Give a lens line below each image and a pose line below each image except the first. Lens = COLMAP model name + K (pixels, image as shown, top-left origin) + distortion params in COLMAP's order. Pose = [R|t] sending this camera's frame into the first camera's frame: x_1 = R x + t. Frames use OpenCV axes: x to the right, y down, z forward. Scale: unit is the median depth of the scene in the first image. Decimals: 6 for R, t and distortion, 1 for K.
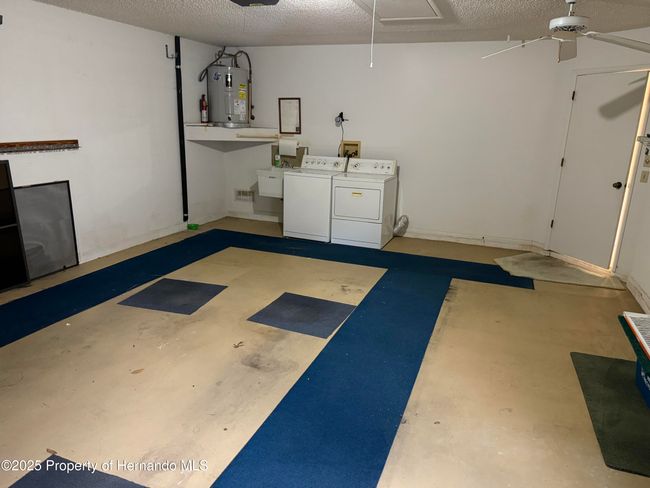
lens RADIAL K [[457.3, 0, 325.7], [0, 457.3, 243.7], [0, 0, 1]] dist [0.012471, 0.000525]
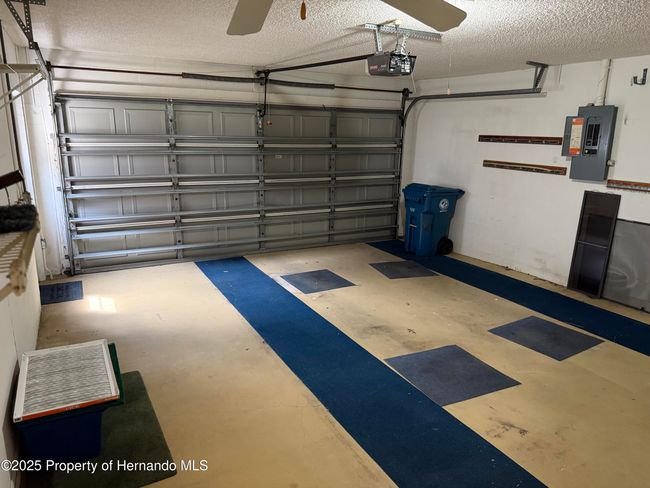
lens RADIAL K [[457.3, 0, 325.1], [0, 457.3, 244.5], [0, 0, 1]] dist [0.012471, 0.000525]
pose [[-0.648200, 0.145146, -0.747508, 0.794828], [-0.239100, 0.893220, 0.380775, -0.378461], [0.722957, 0.425548, -0.544281, 1.287174]]
